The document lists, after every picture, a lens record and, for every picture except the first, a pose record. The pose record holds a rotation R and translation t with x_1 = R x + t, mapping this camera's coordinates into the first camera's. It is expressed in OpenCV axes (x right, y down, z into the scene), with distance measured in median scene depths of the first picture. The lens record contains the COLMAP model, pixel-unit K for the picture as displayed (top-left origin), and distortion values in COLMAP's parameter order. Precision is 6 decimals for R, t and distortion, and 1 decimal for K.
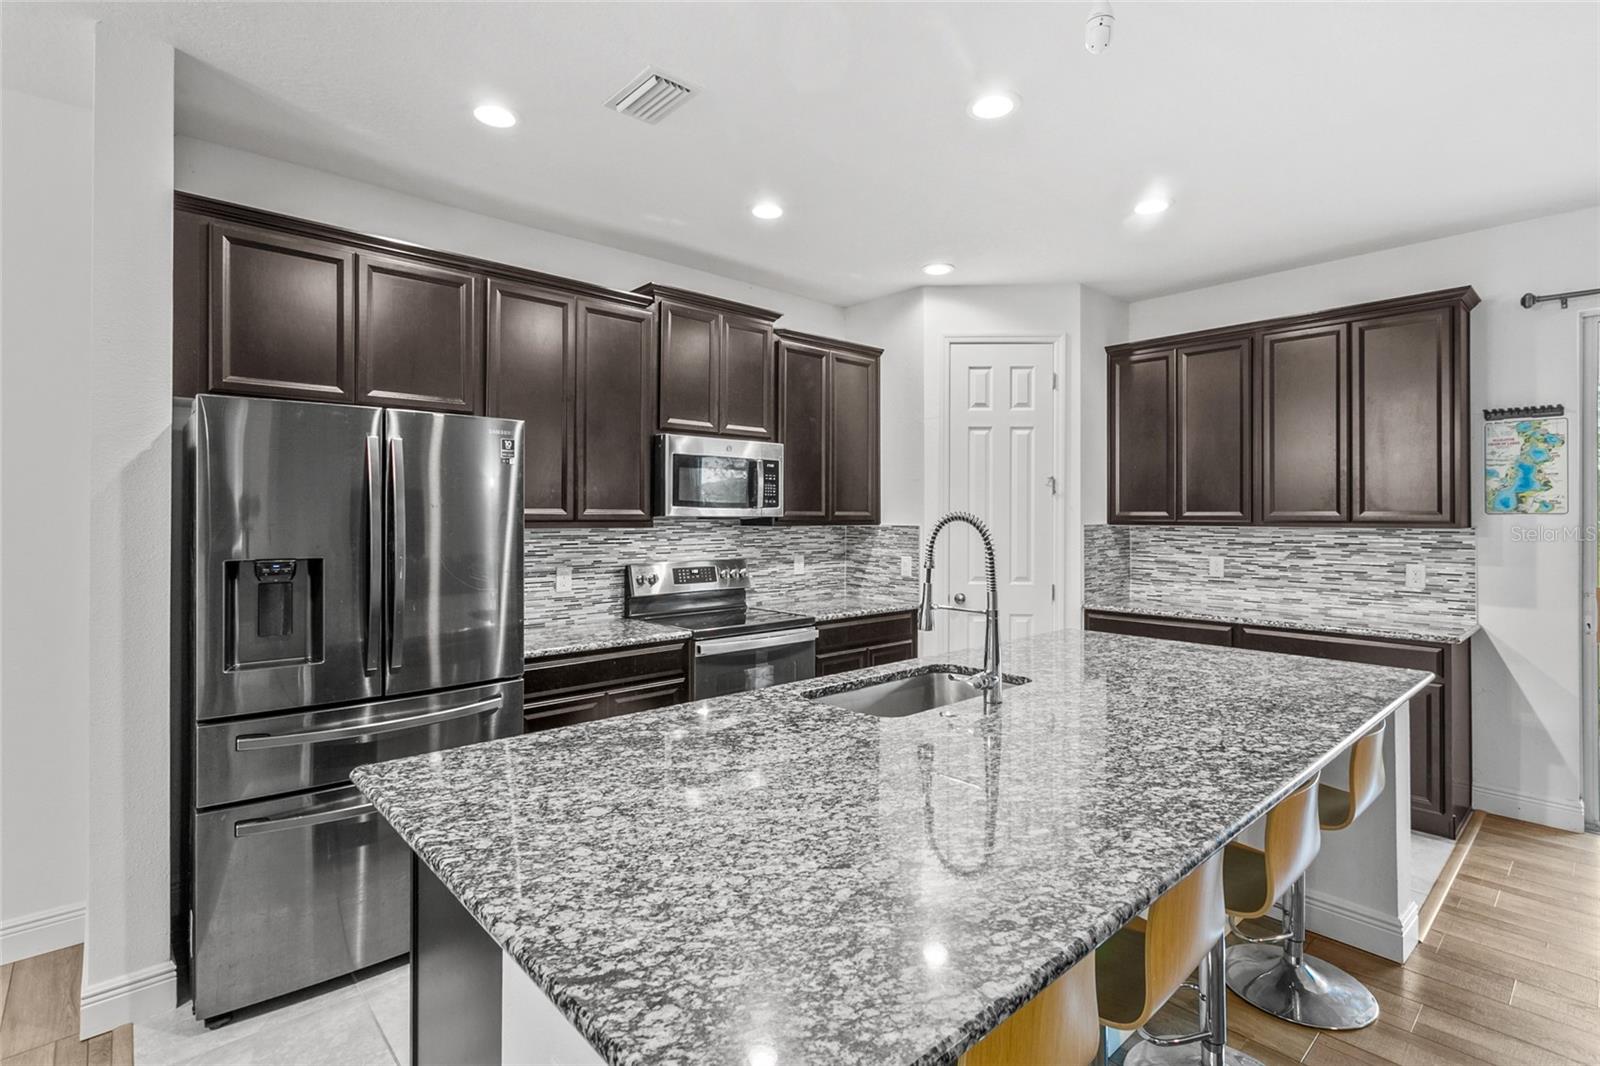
lens RADIAL K [[753.7, 0, 796.7], [0, 753.7, 513.2], [0, 0, 1]] dist [-0.000945, 0.000164]
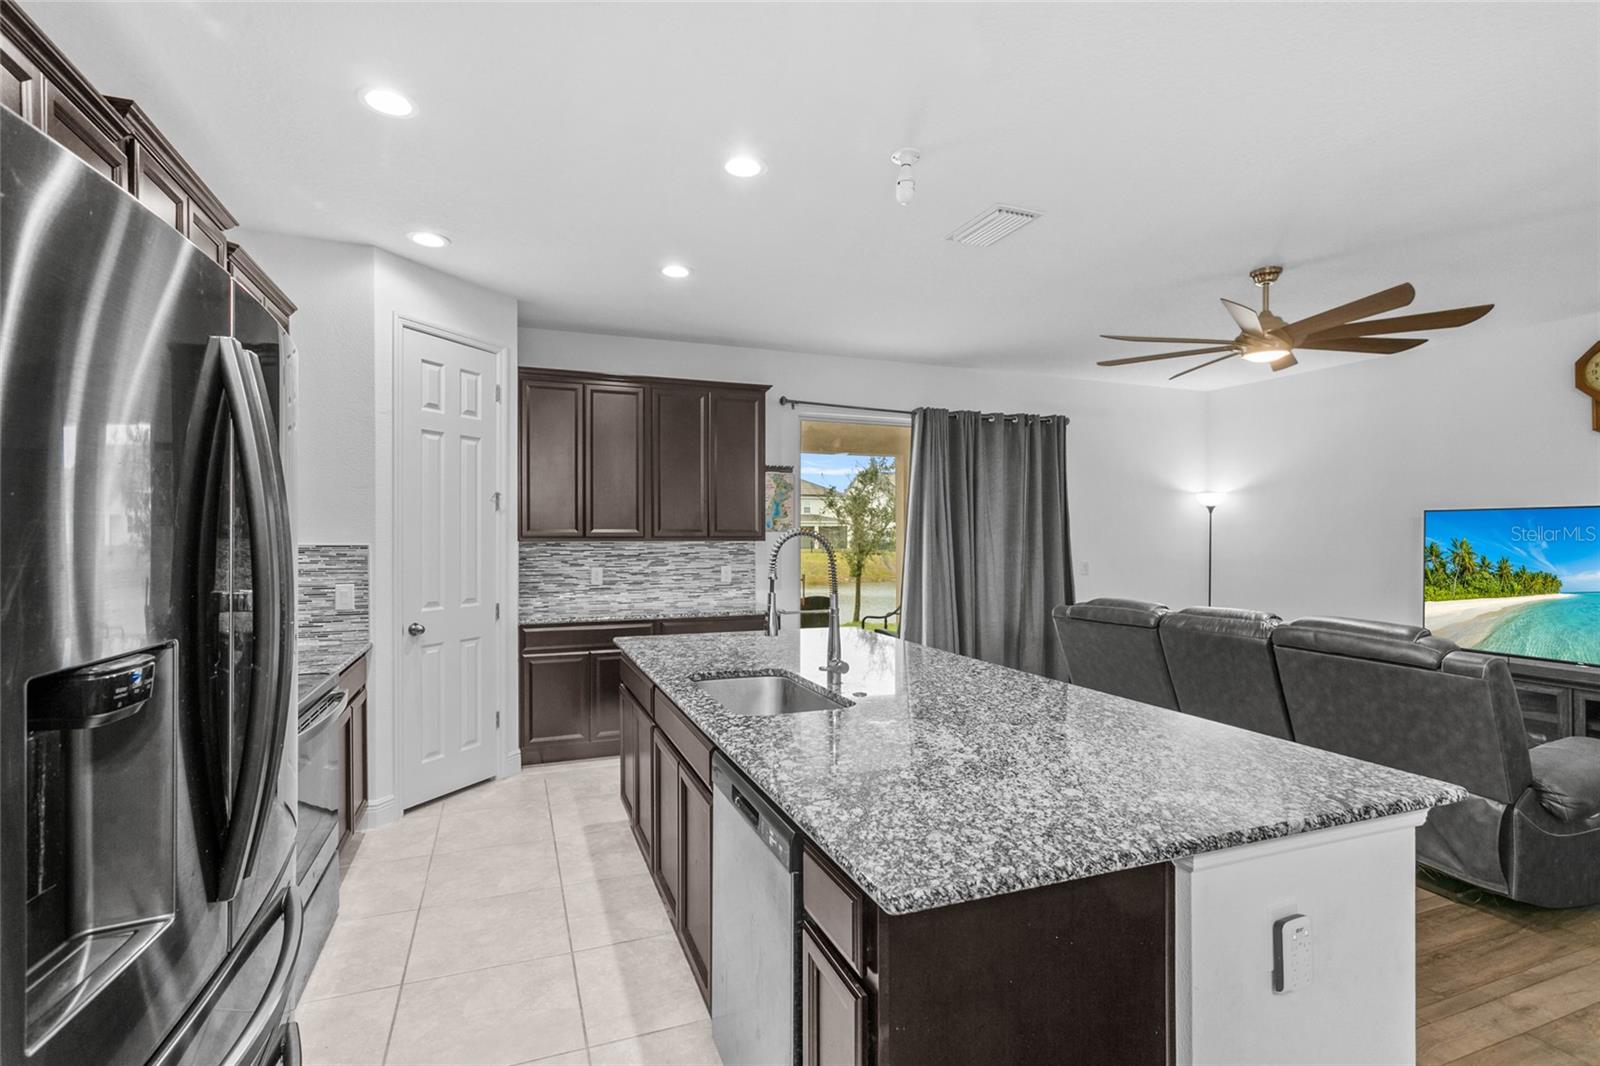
lens RADIAL K [[764.3, 0, 800.4], [0, 764.3, 537.7], [0, 0, 1]] dist [0.003427, 0.000719]
pose [[0.359458, -0.005576, 0.933144, -0.504403], [-0.003110, 0.999969, 0.007174, 0.002359], [-0.933156, -0.005481, 0.359430, 0.330171]]
